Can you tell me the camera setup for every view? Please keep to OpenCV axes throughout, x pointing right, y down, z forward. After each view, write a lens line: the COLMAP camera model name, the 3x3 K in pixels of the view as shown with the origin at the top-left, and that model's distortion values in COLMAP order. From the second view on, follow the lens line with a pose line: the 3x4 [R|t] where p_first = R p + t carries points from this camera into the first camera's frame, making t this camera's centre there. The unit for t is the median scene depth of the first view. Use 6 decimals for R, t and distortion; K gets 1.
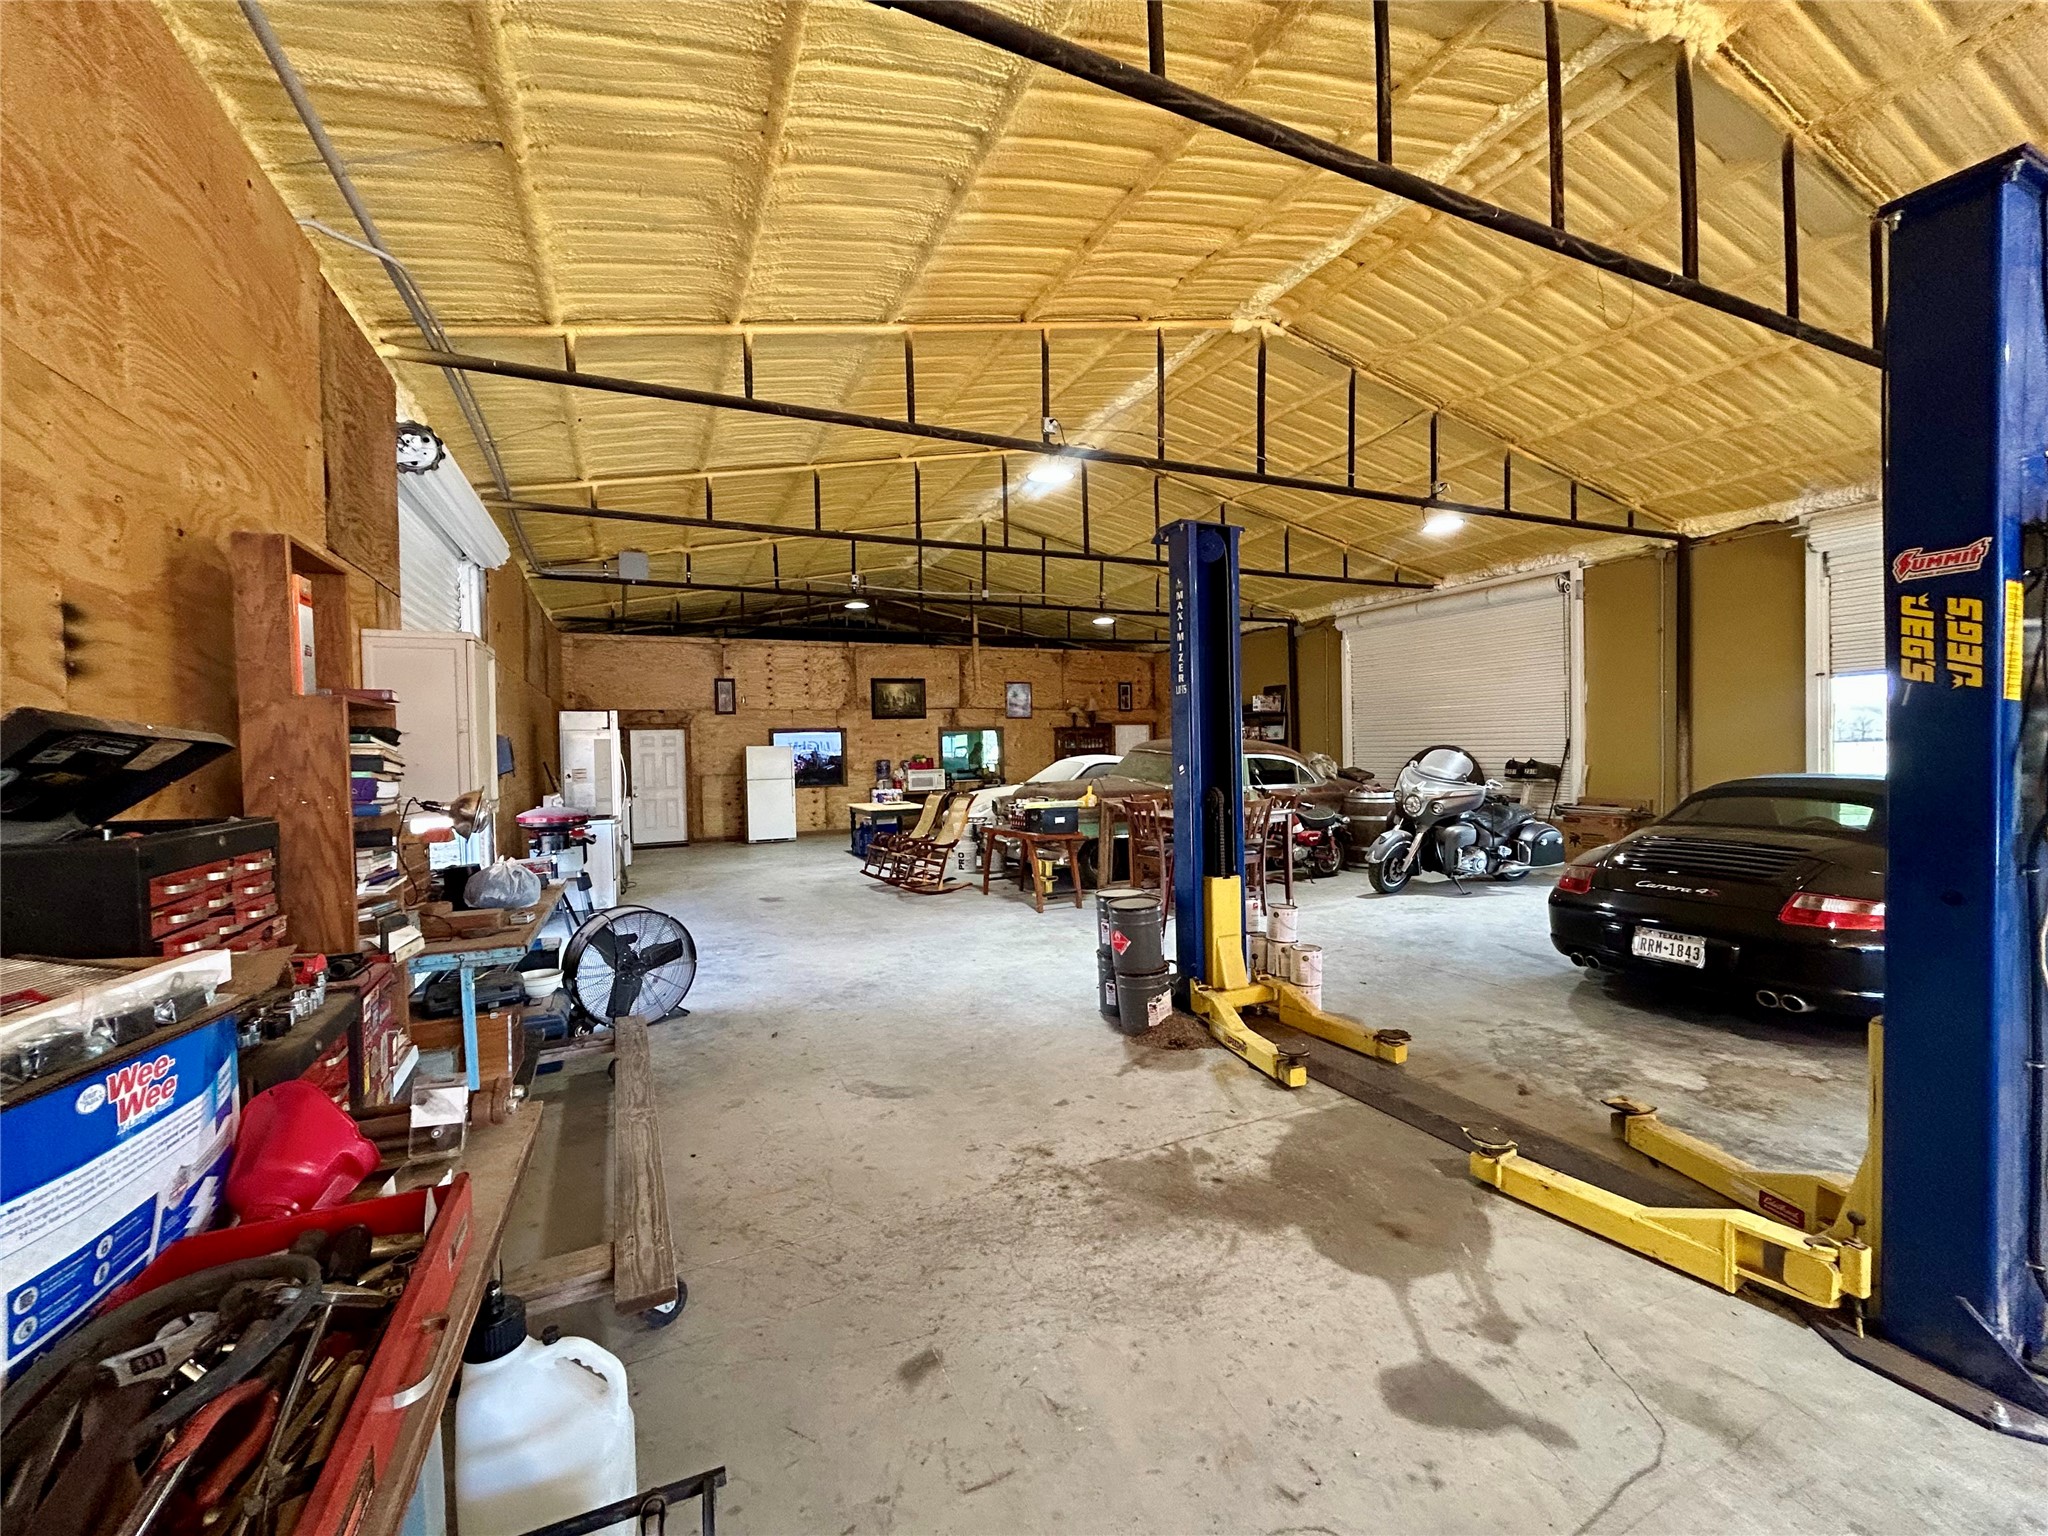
lens RADIAL K [[832.1, 0, 1016.2], [0, 832.1, 763.4], [0, 0, 1]] dist [-0.002700, -0.000381]
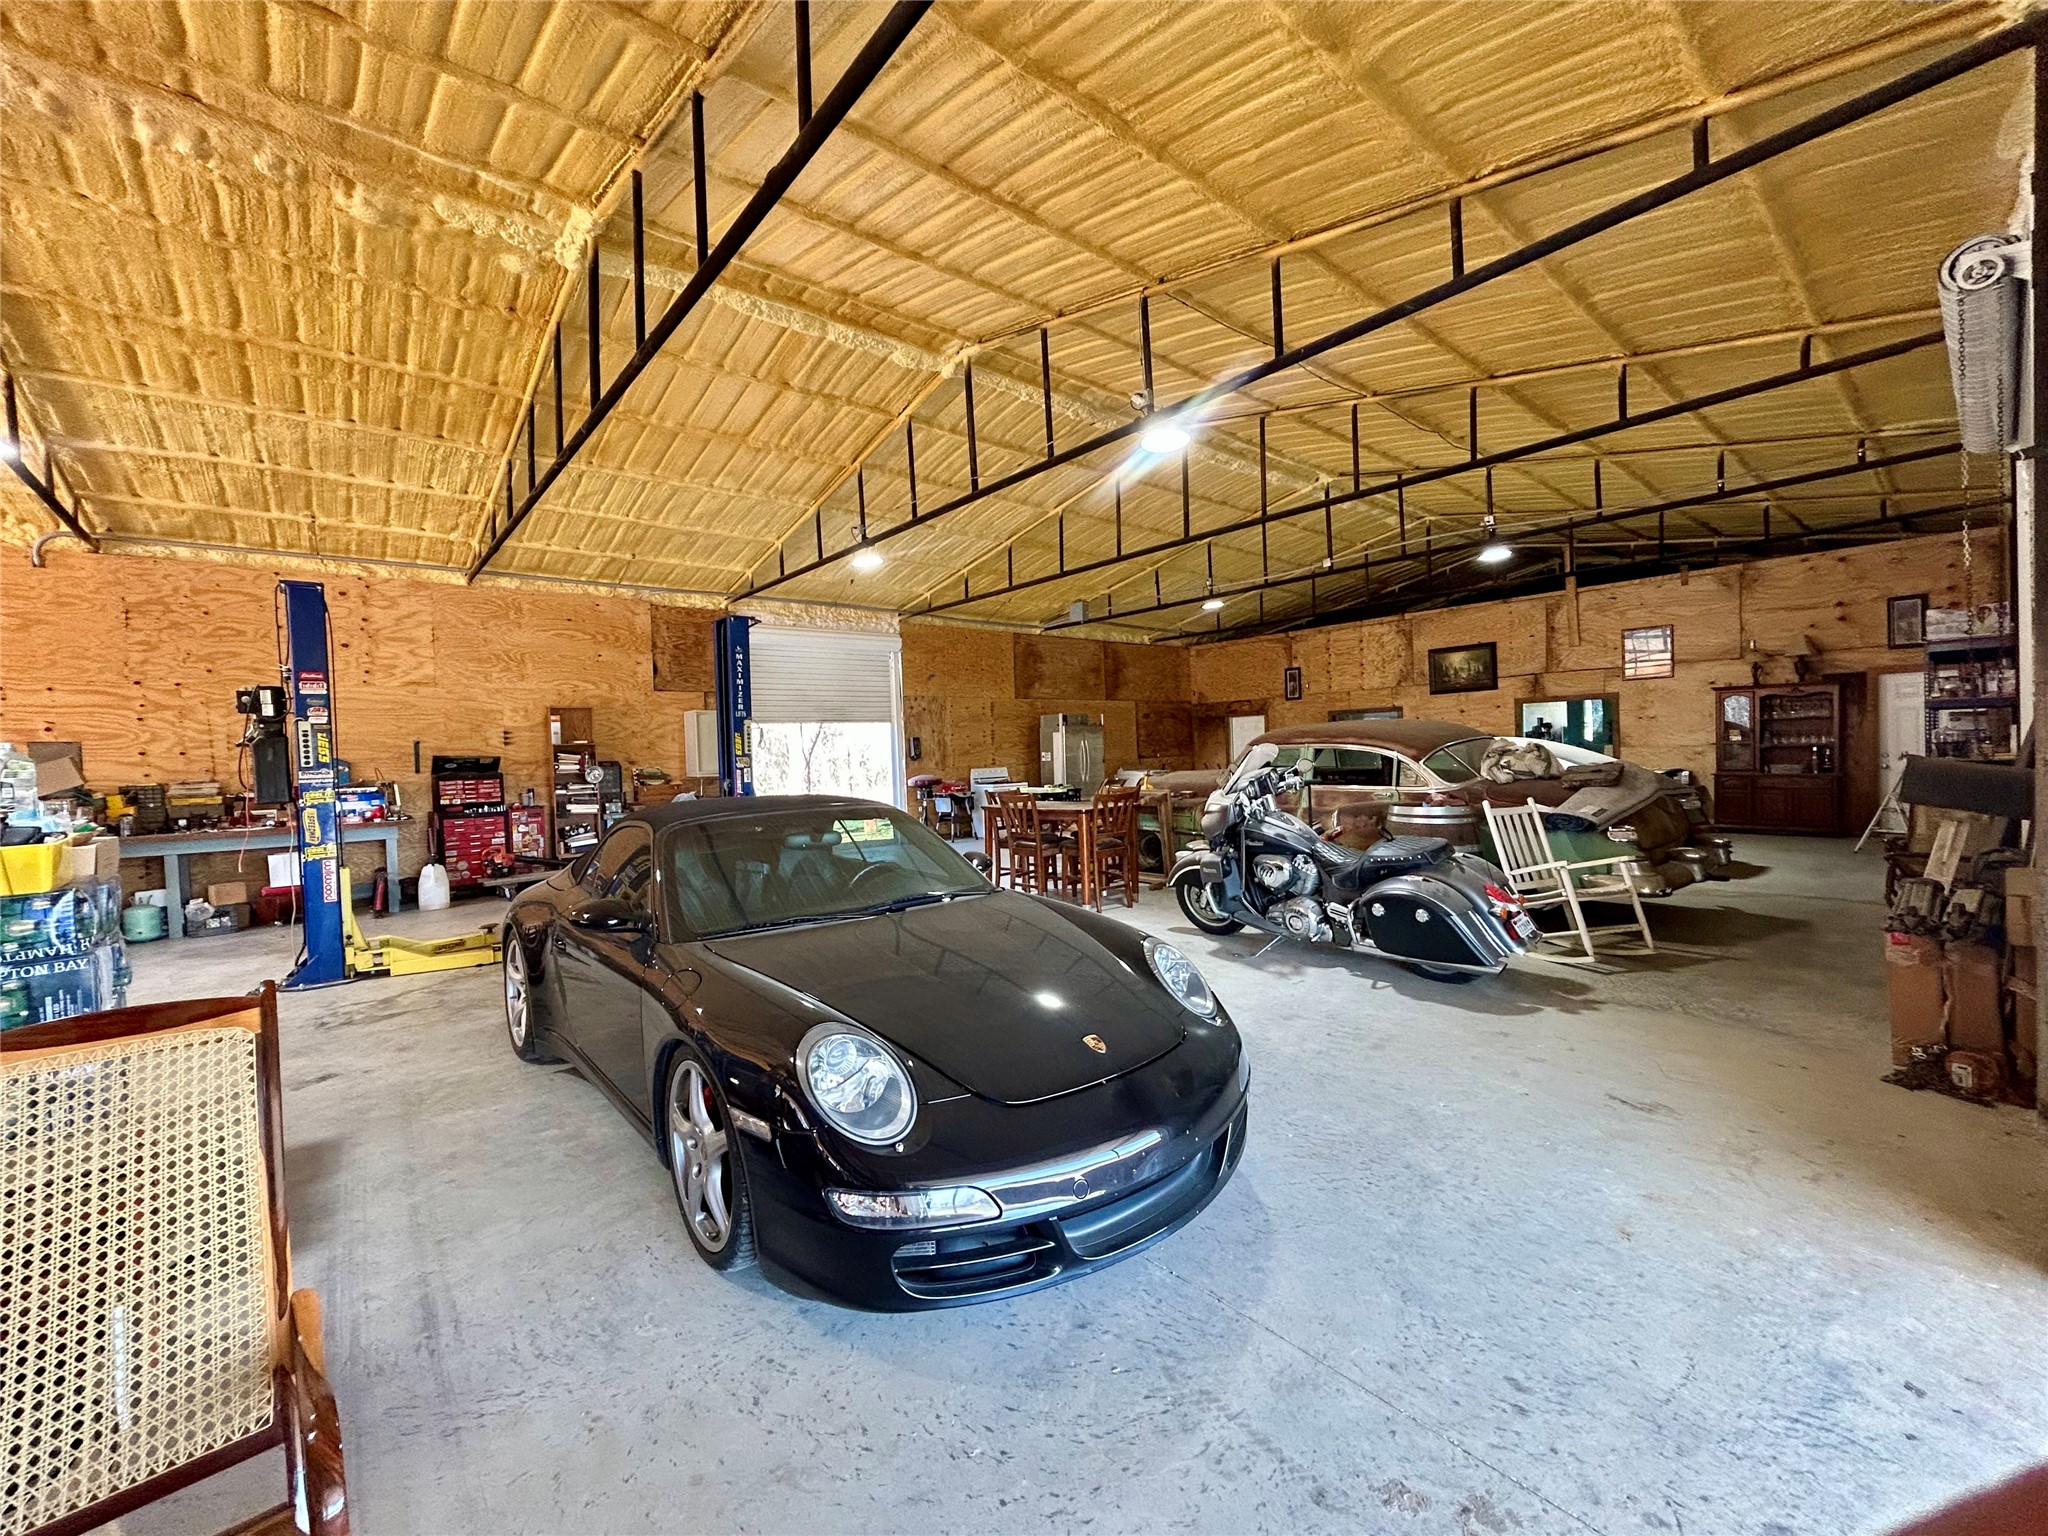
lens RADIAL K [[832.1, 0, 1015.4], [0, 832.1, 764.4], [0, 0, 1]] dist [-0.002700, -0.000381]
pose [[0.286034, 0.023489, -0.957931, 0.569677], [0.011681, 0.999540, 0.027997, -0.007883], [0.958148, -0.019198, 0.285628, 0.304751]]
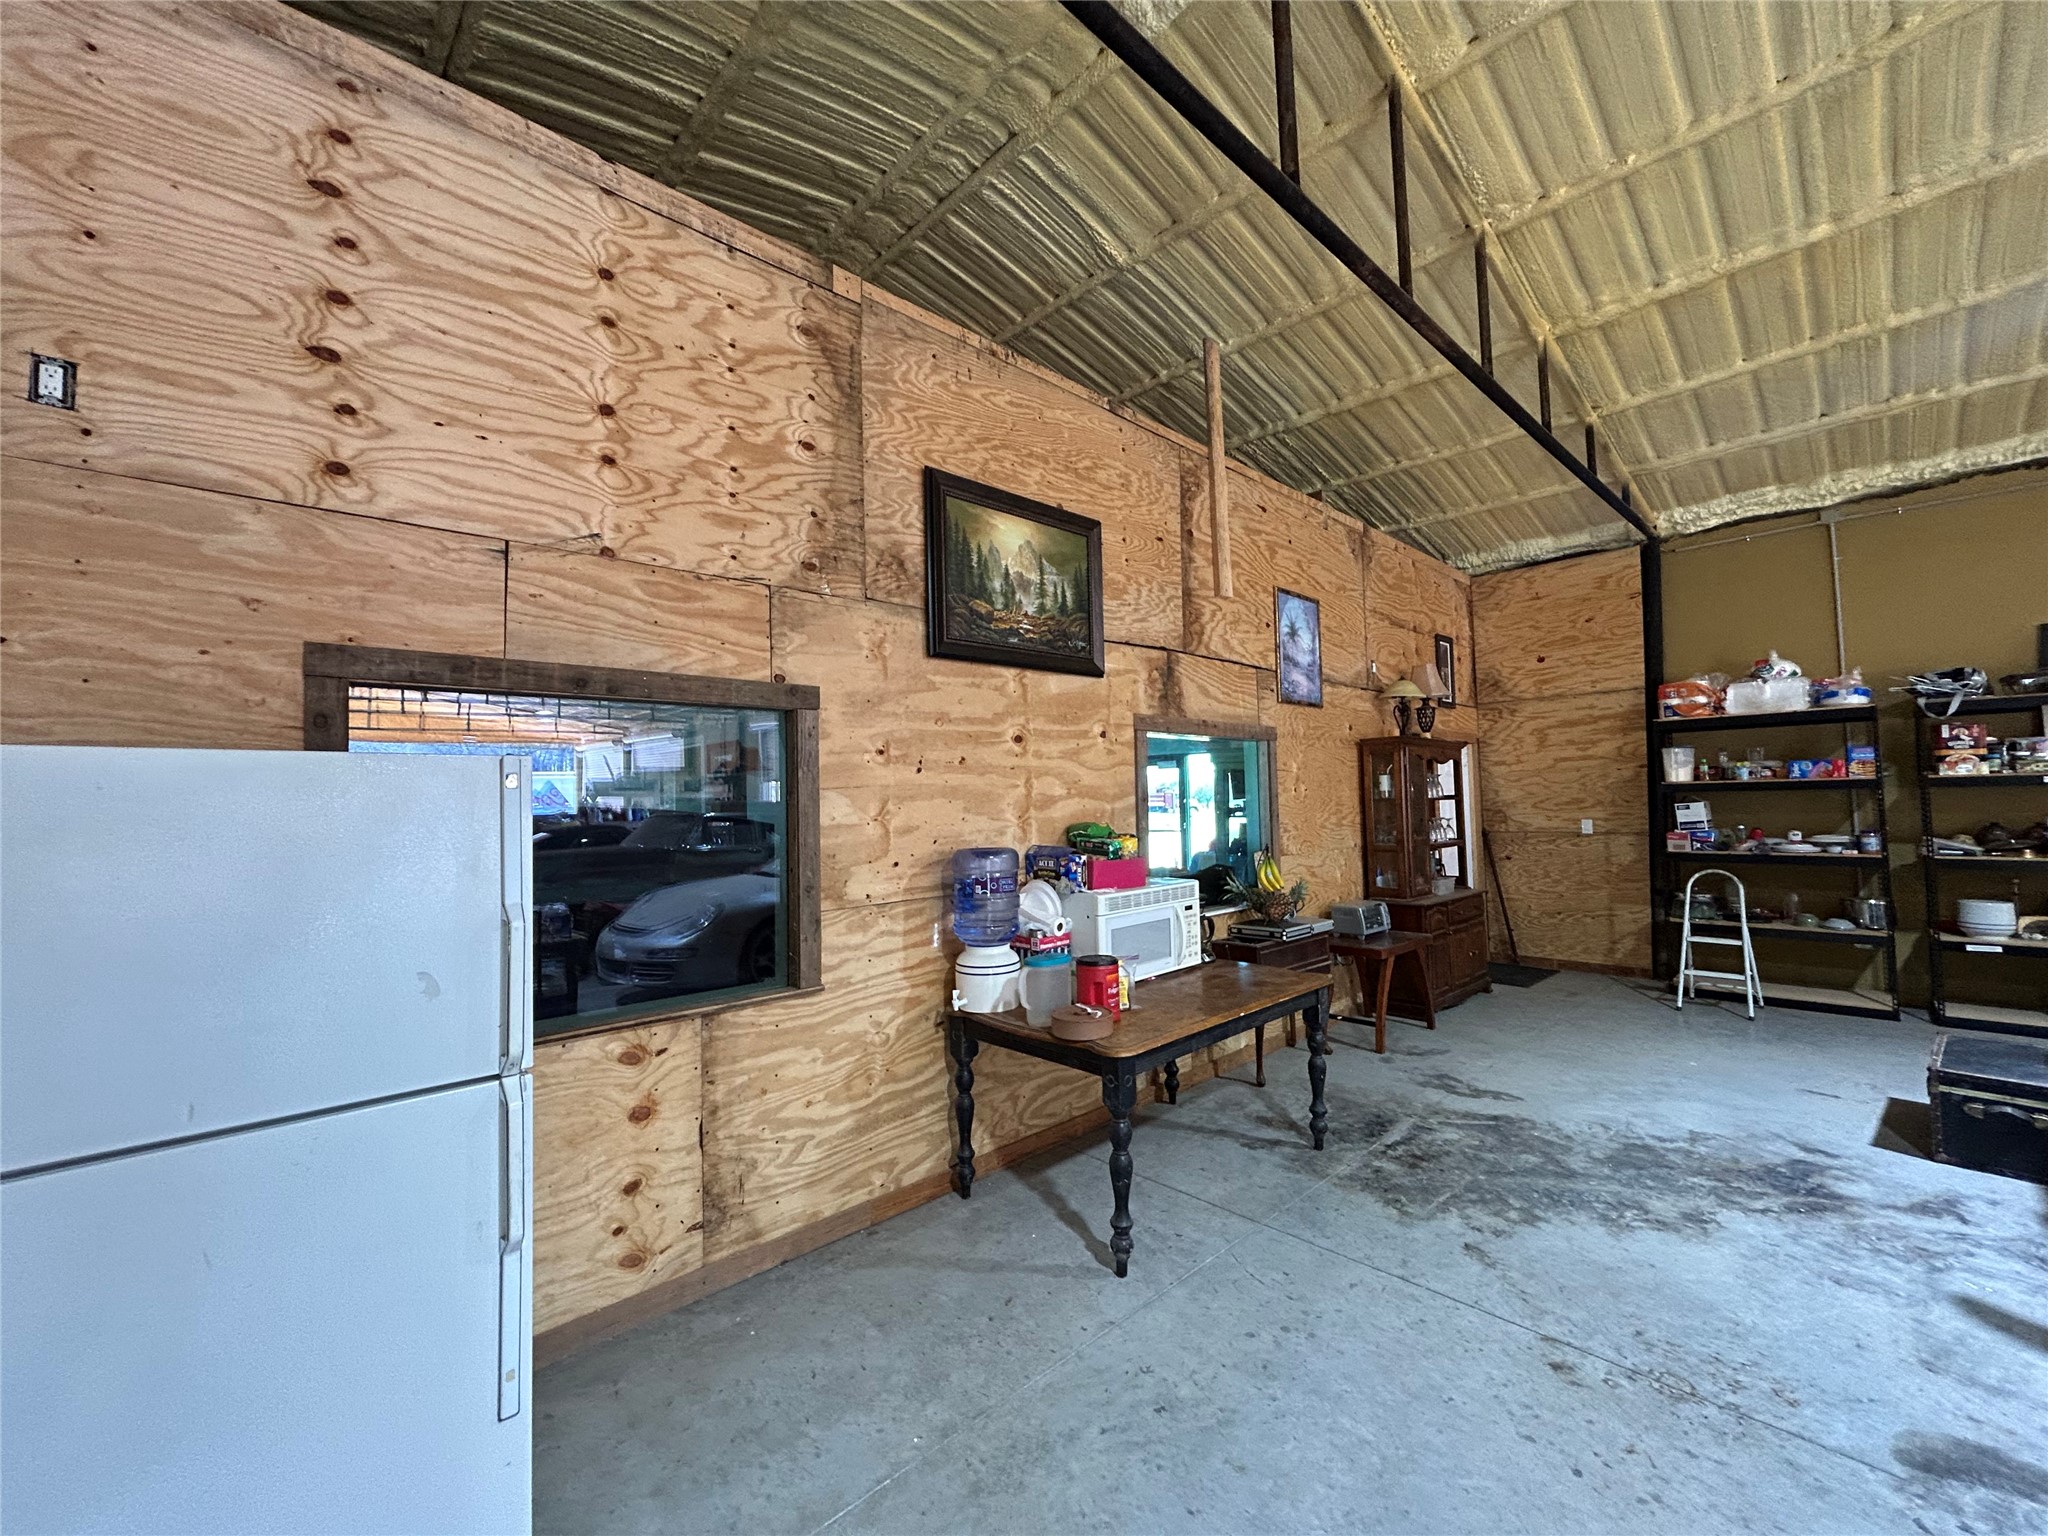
lens RADIAL K [[832.1, 0, 1019.1], [0, 832.1, 761.4], [0, 0, 1]] dist [-0.002700, -0.000381]
pose [[0.946487, 0.017709, 0.322257, -0.219189], [0.005835, 0.997392, -0.071945, -0.011035], [-0.322690, 0.069976, 0.943914, 0.794303]]
